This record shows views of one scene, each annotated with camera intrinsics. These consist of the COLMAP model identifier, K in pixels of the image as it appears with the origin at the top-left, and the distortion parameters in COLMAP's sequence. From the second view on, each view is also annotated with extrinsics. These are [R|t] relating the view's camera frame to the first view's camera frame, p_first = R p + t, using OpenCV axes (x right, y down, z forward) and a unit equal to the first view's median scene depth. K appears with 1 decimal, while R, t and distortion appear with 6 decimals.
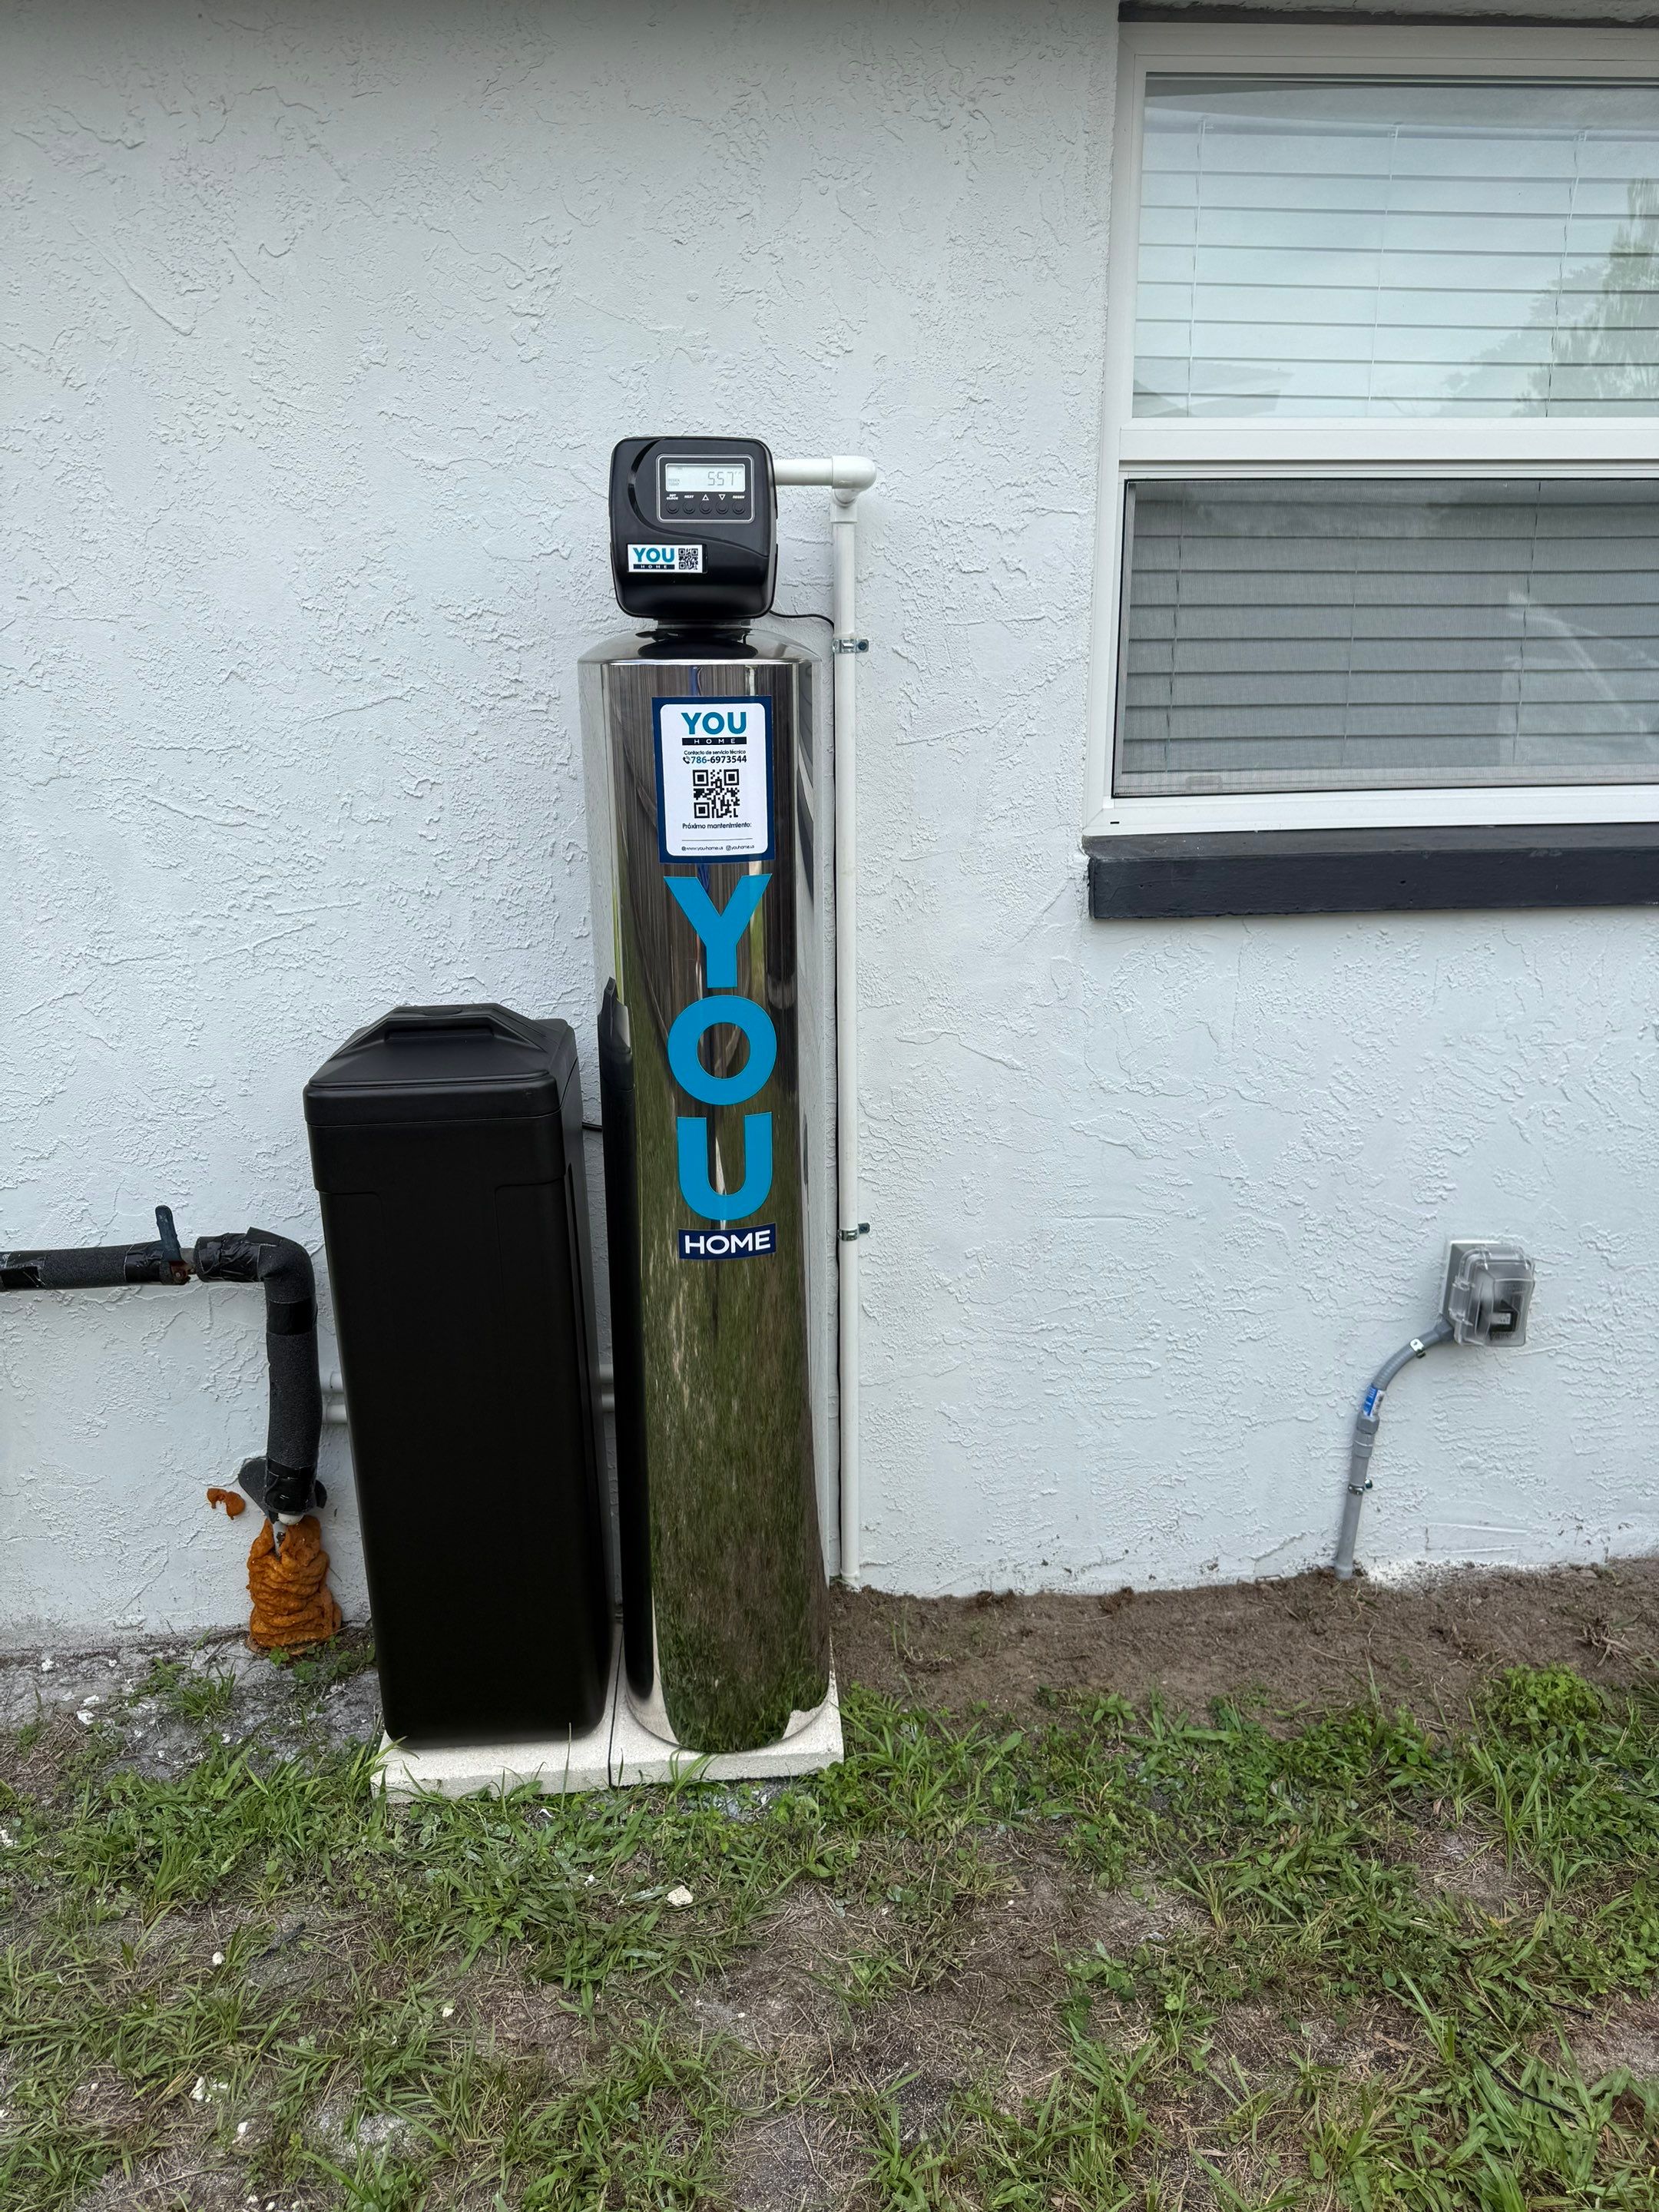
lens RADIAL K [[1597.8, 0, 831.4], [0, 1597.8, 1100.6], [0, 0, 1]] dist [0.084101, -0.142160]
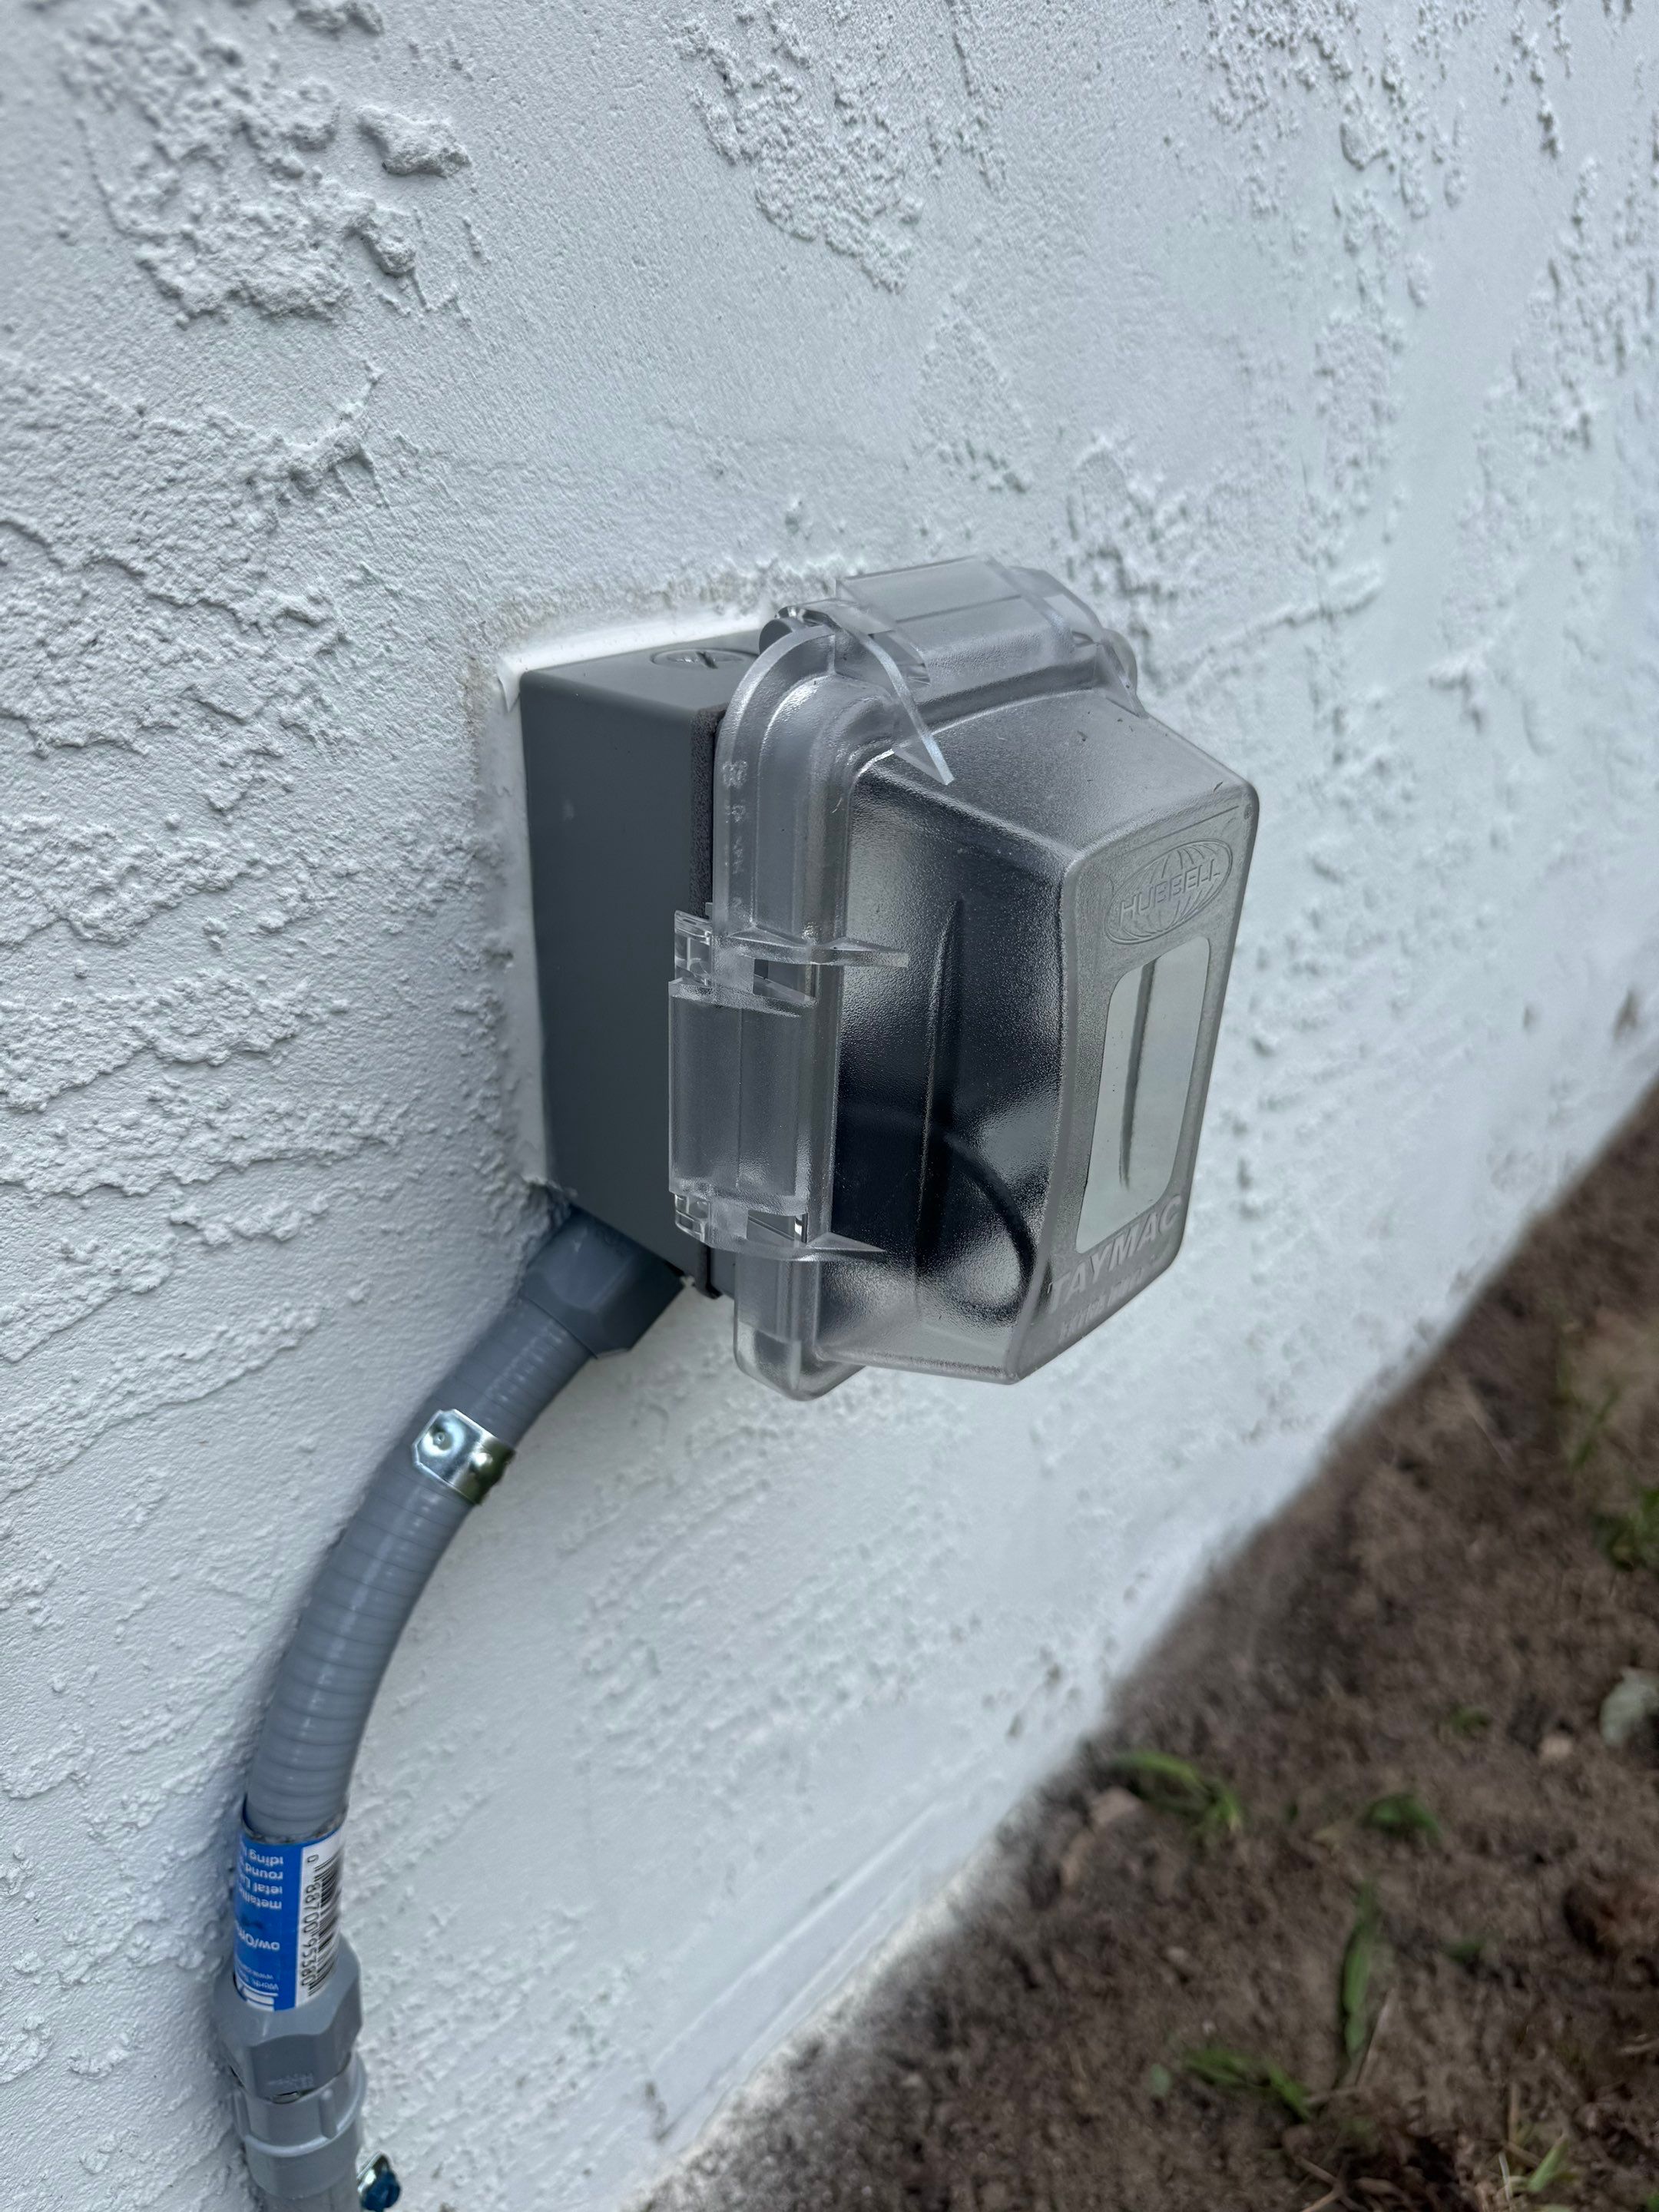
lens RADIAL K [[1639.3, 0, 829.6], [0, 1639.3, 1108.2], [0, 0, 1]] dist [0.001539, -0.027446]
pose [[0.699949, -0.334556, 0.630986, 0.336198], [0.187511, 0.938587, 0.289645, 0.095647], [-0.689138, -0.084420, 0.719696, 0.965715]]
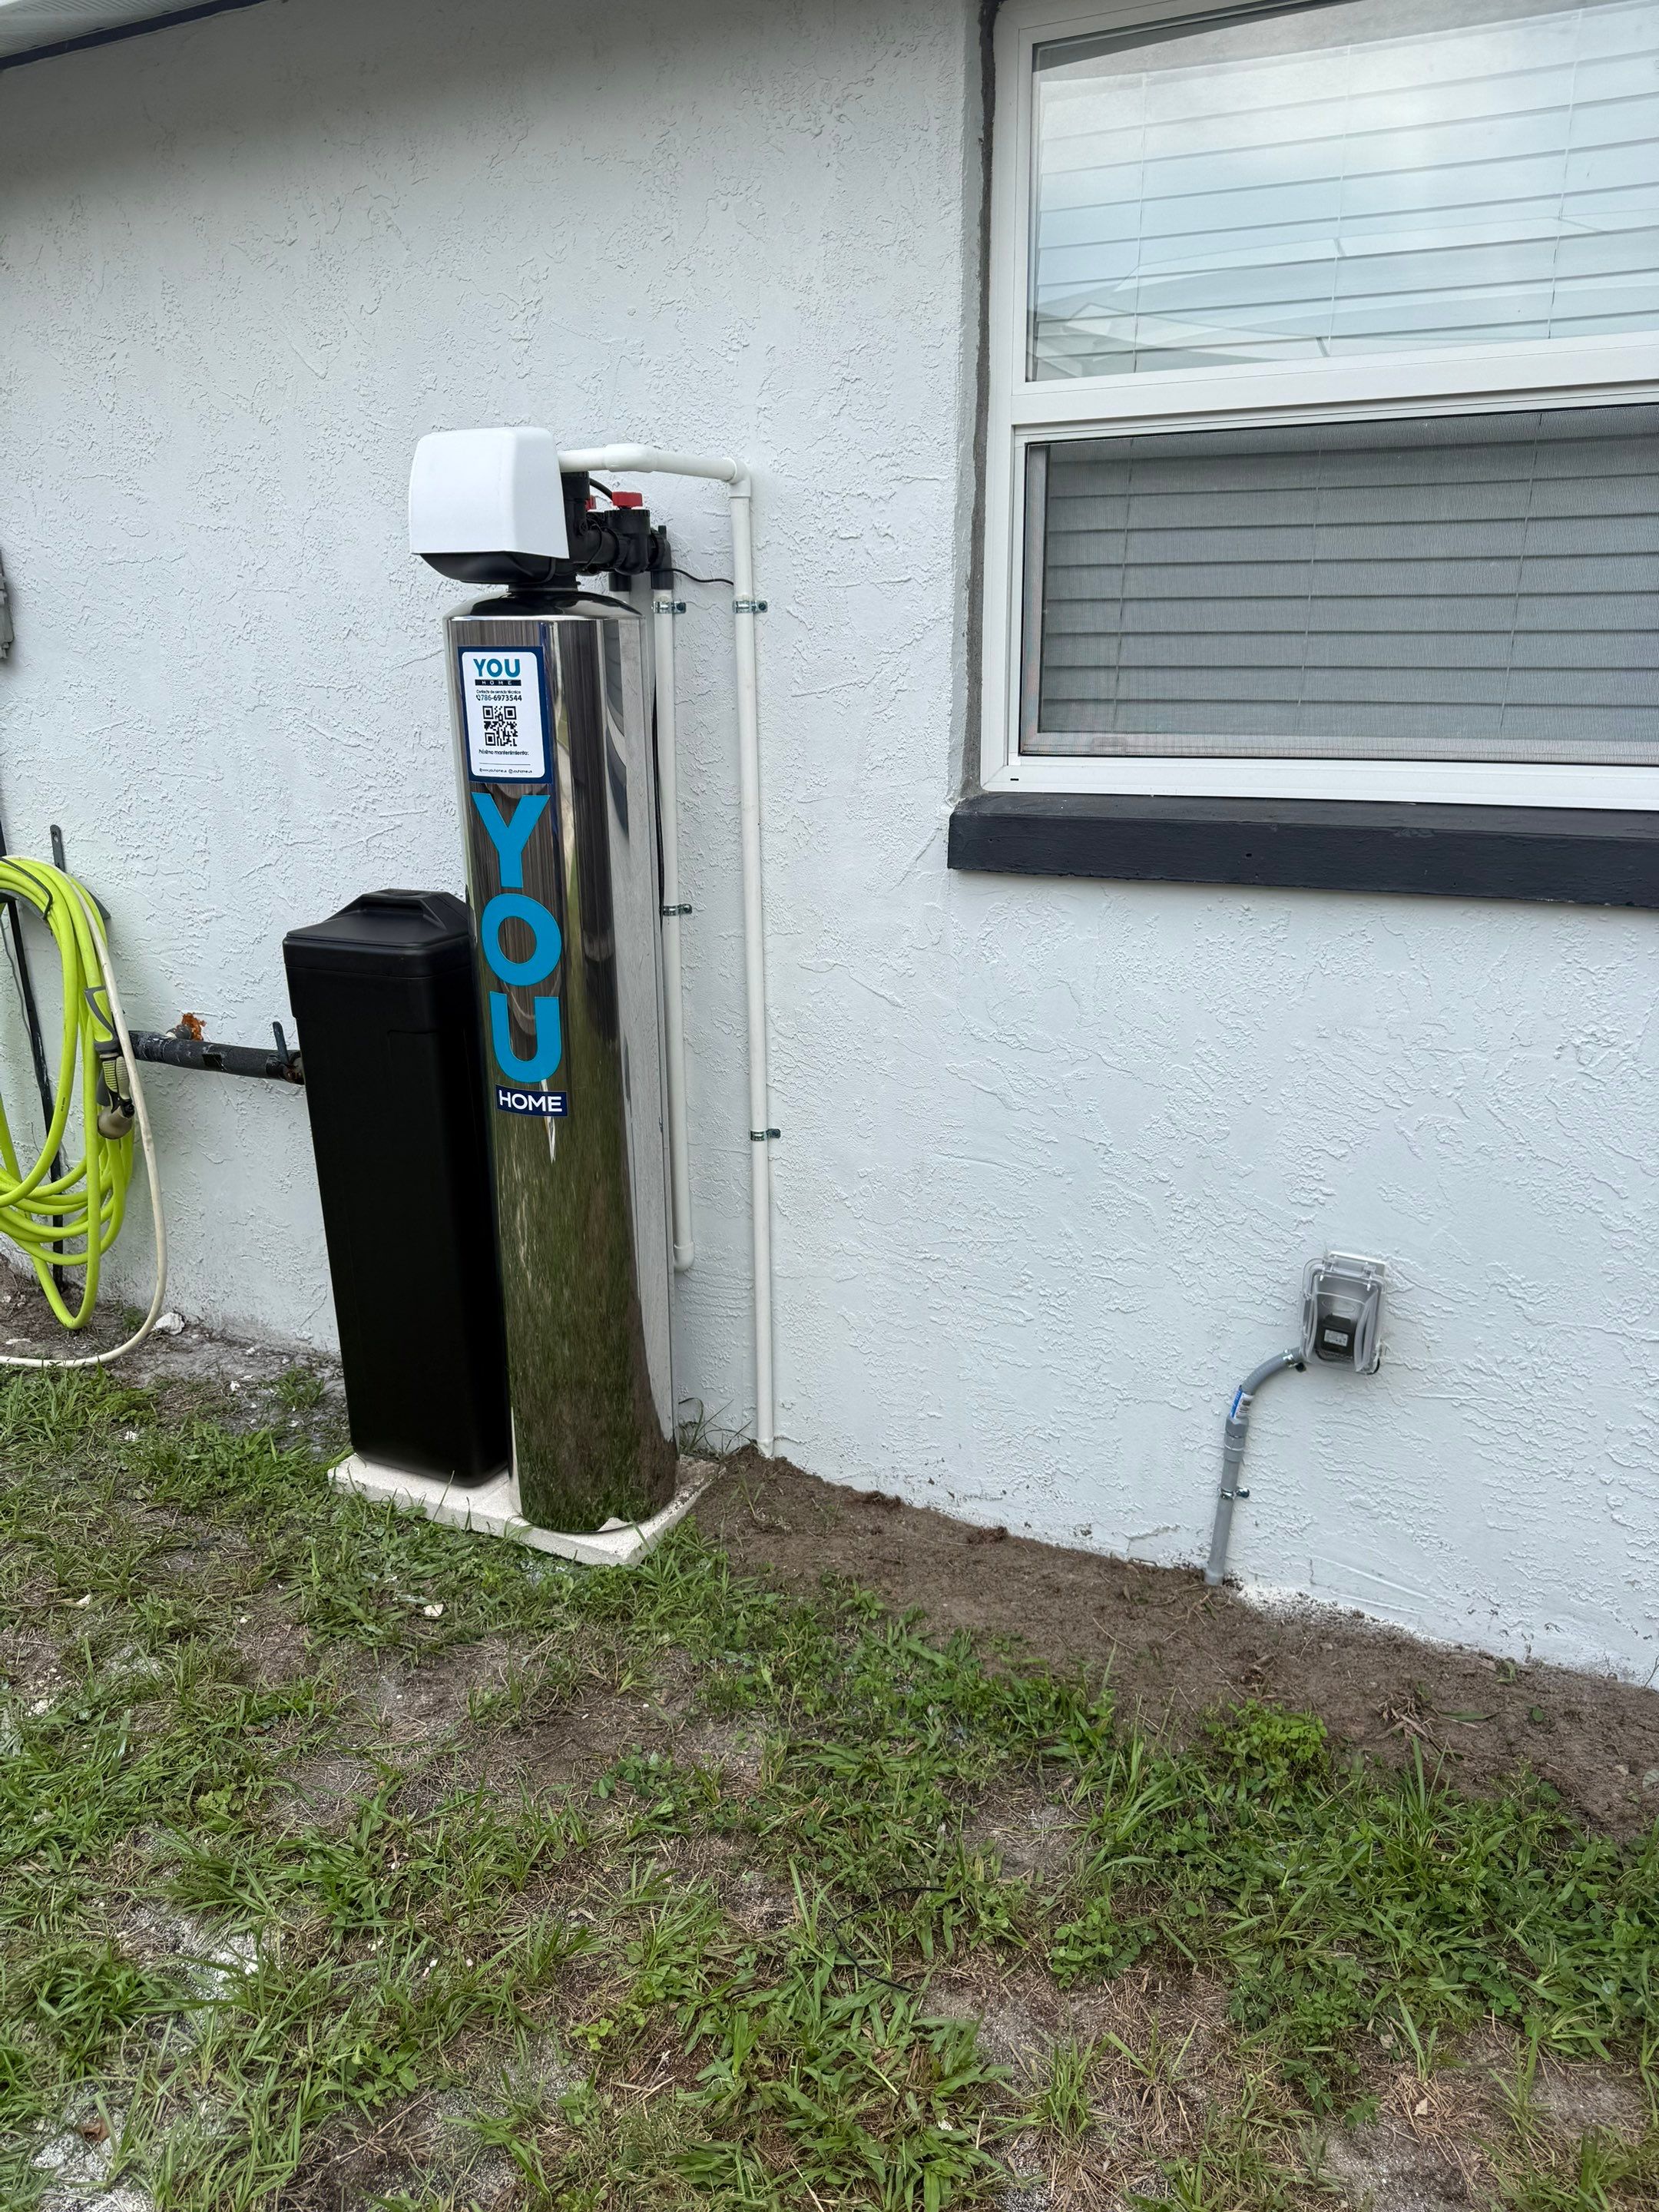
lens RADIAL K [[1573.1, 0, 799.7], [0, 1573.1, 1099.5], [0, 0, 1]] dist [0.116935, -0.213404]
pose [[0.849025, 0.149981, -0.506618, 0.628194], [-0.142166, 0.988350, 0.054343, -0.005828], [0.508866, 0.025886, 0.860457, 0.061589]]
